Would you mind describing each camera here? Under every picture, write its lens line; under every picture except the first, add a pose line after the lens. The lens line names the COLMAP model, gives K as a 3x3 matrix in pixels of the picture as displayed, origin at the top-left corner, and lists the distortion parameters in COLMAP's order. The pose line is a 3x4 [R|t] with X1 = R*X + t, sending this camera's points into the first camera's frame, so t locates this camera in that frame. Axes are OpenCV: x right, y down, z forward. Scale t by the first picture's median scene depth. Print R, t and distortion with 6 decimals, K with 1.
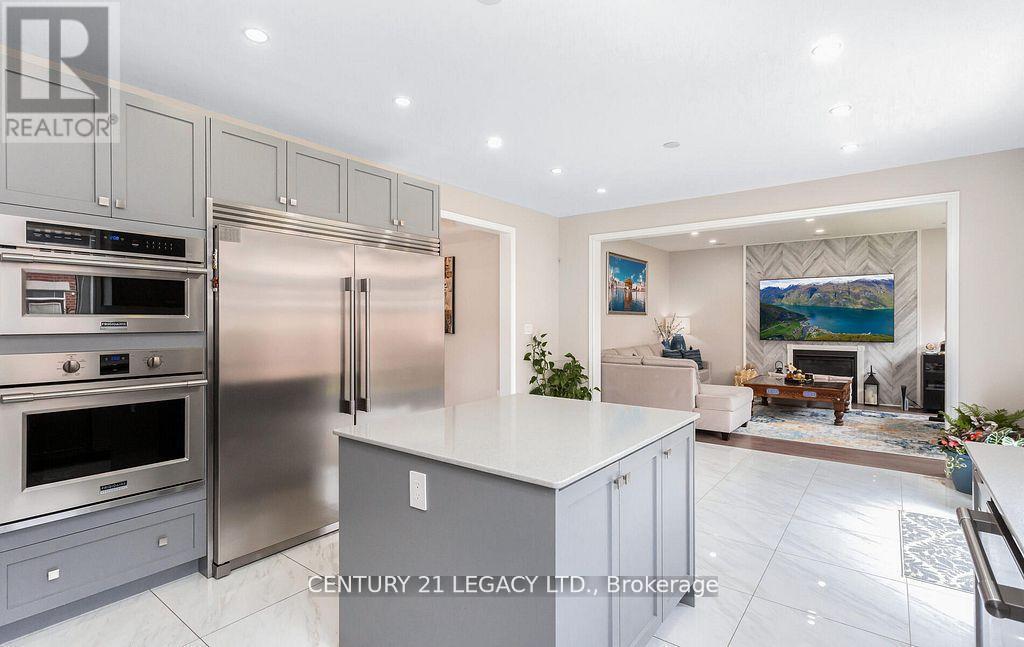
lens RADIAL K [[493.4, 0, 506.6], [0, 493.4, 315.1], [0, 0, 1]] dist [0.000779, 0.000037]
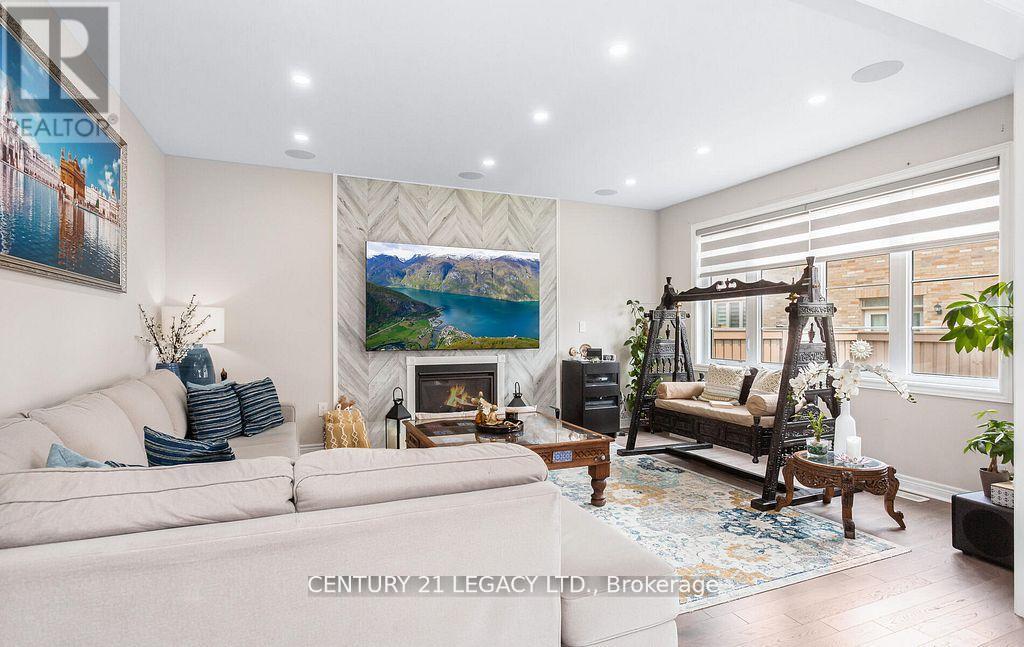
lens RADIAL K [[497.2, 0, 497.2], [0, 497.2, 332.4], [0, 0, 1]] dist [-0.000674, -0.000084]
pose [[0.503992, -0.004375, 0.863697, 0.119543], [-0.012005, 0.999855, 0.012070, 0.022438], [-0.863625, -0.016452, 0.503866, 0.636279]]
